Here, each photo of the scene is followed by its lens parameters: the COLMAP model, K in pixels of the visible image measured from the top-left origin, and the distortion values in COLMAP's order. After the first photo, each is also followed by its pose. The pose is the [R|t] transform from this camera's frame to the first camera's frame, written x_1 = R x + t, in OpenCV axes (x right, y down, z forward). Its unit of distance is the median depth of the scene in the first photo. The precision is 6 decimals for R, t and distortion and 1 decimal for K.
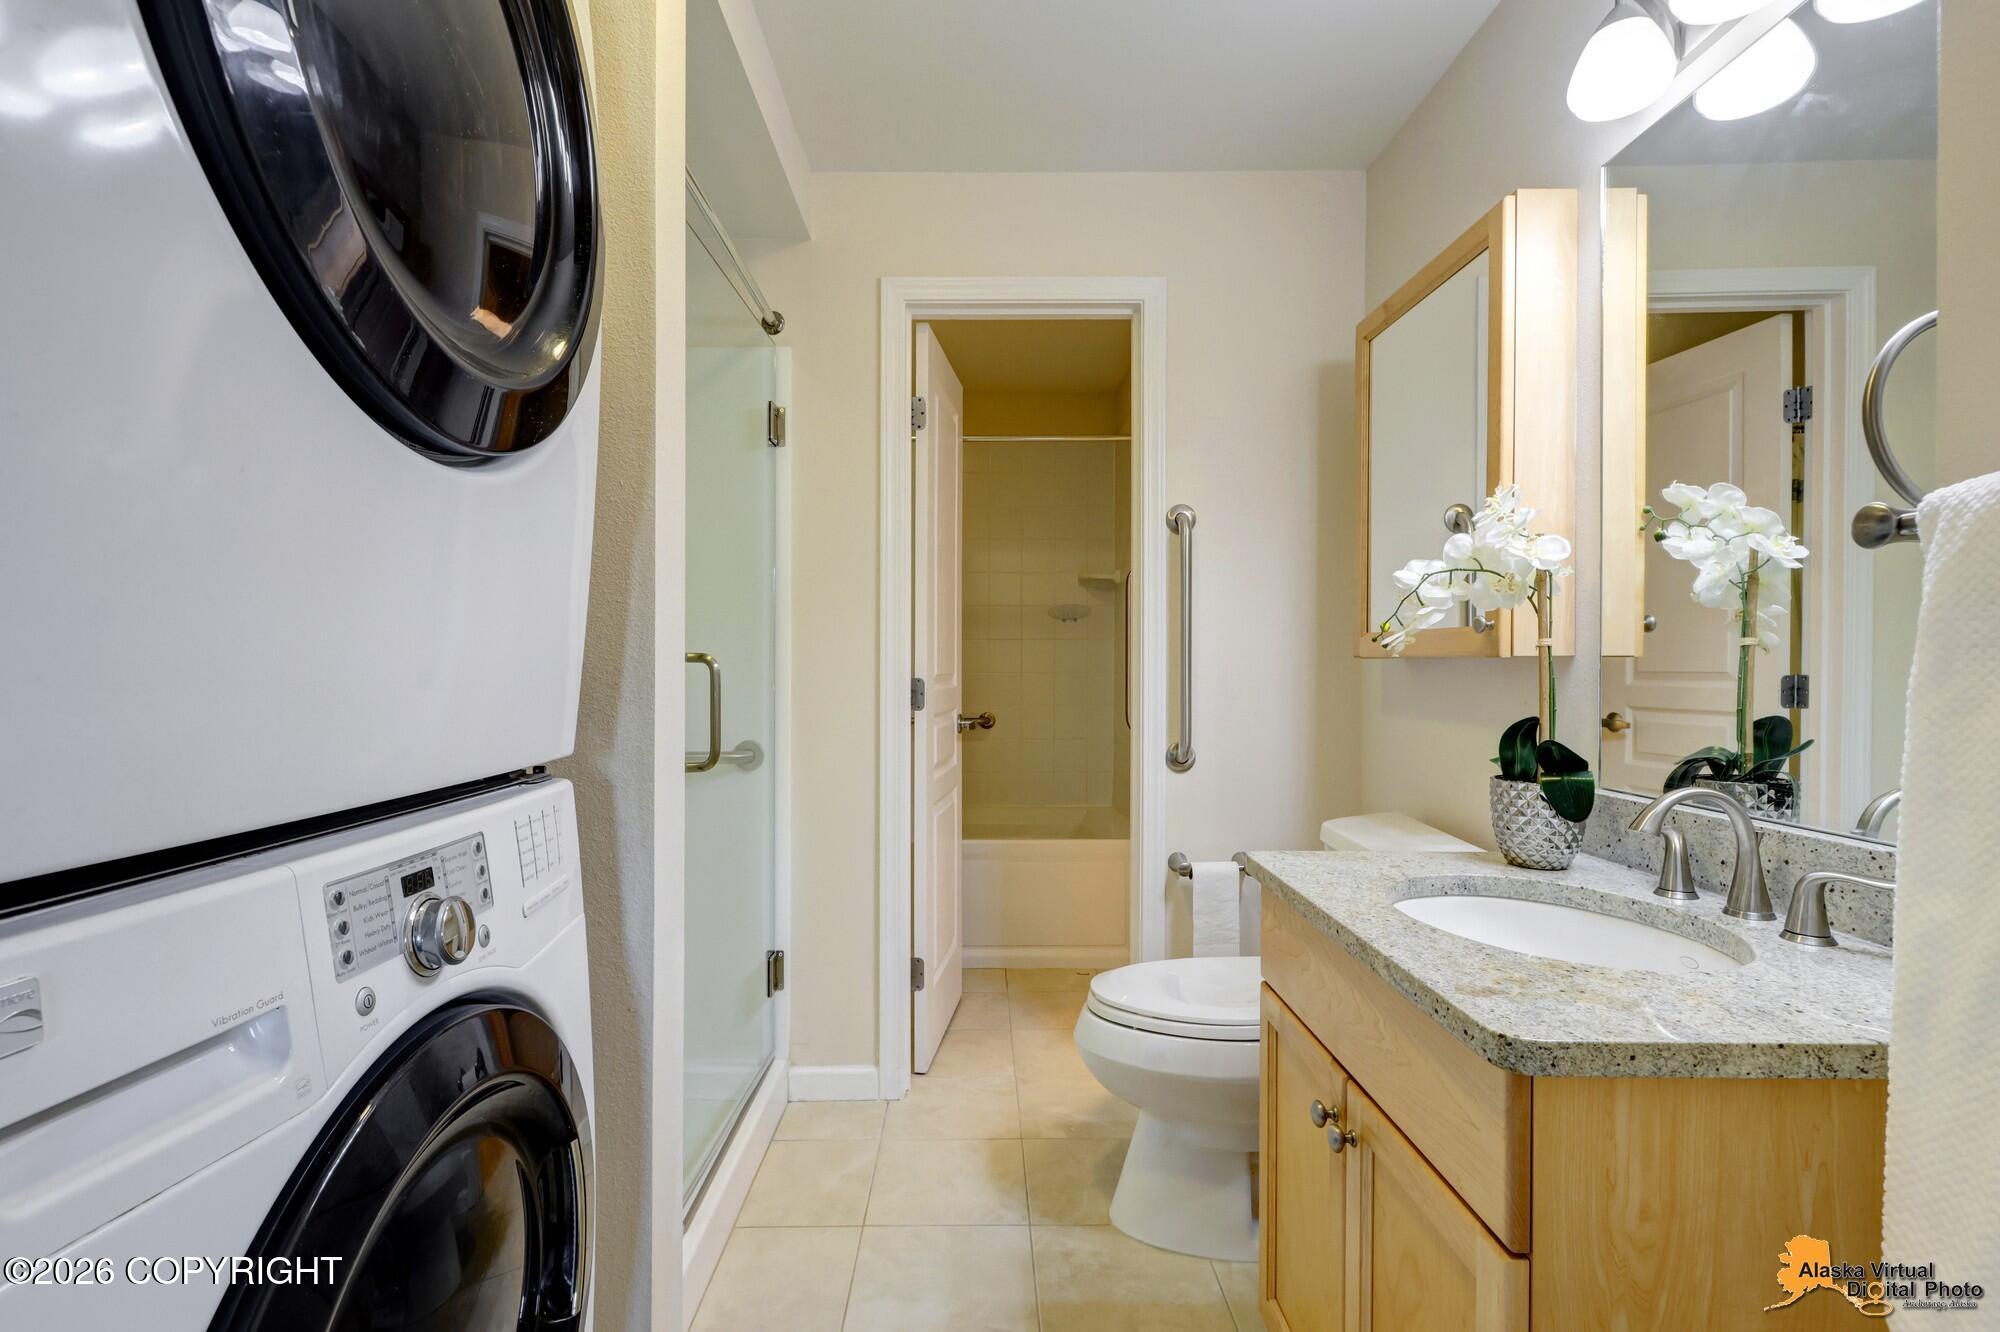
lens RADIAL K [[898.7, 0, 1000.0], [0, 898.7, 666.0], [0, 0, 1]] dist [-0.001705, -0.004570]
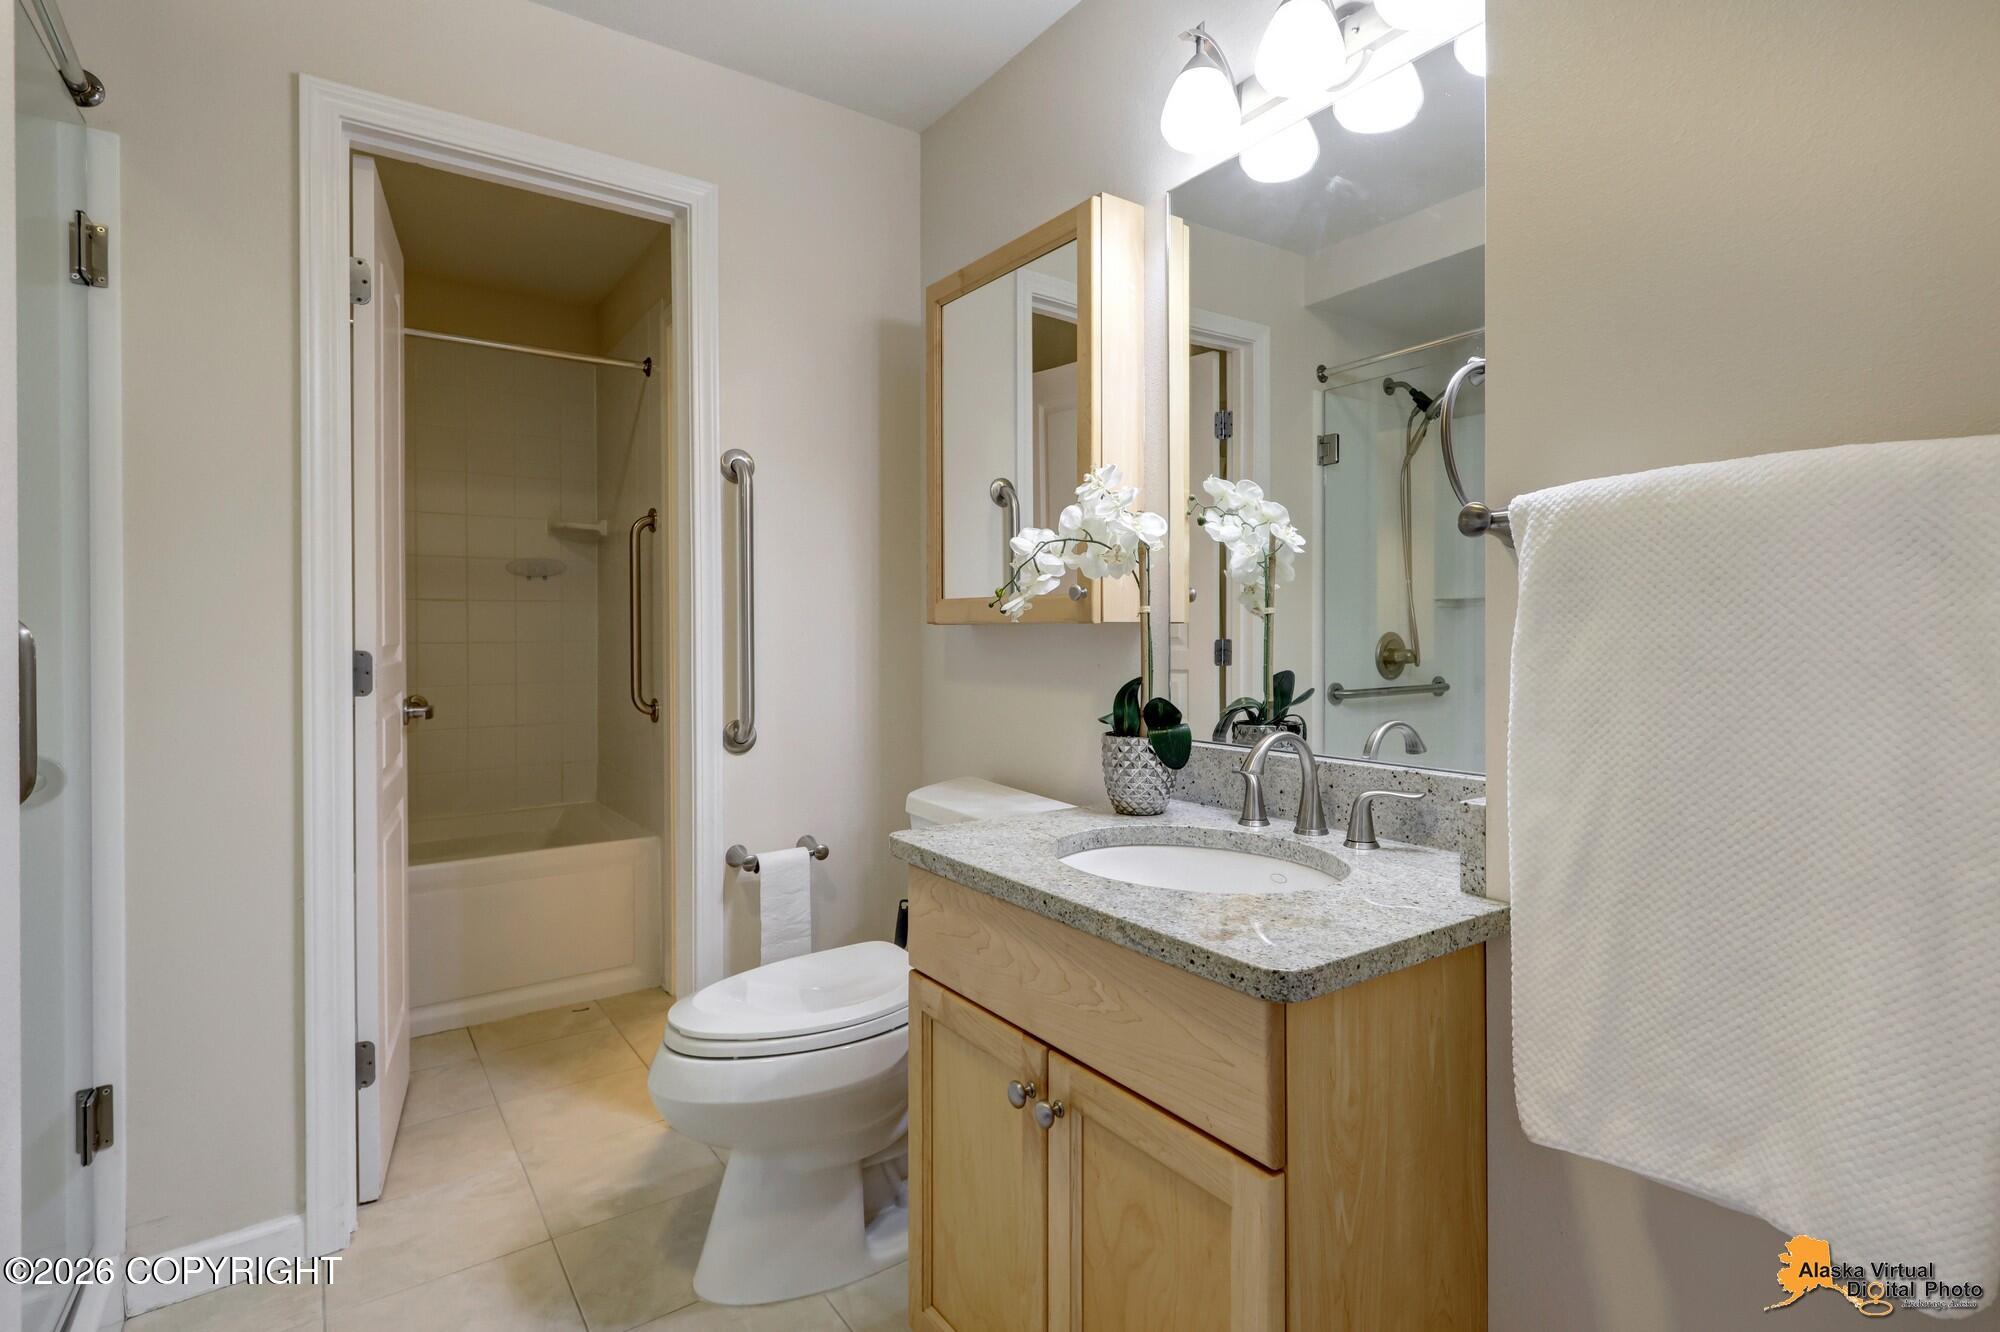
lens RADIAL K [[942.0, 0, 1003.8], [0, 942.0, 637.1], [0, 0, 1]] dist [0.002507, -0.004285]
pose [[0.806887, -0.004728, 0.590687, -0.206017], [0.003920, 0.999989, 0.002649, 0.003838], [-0.590693, 0.000178, 0.806896, 0.157174]]
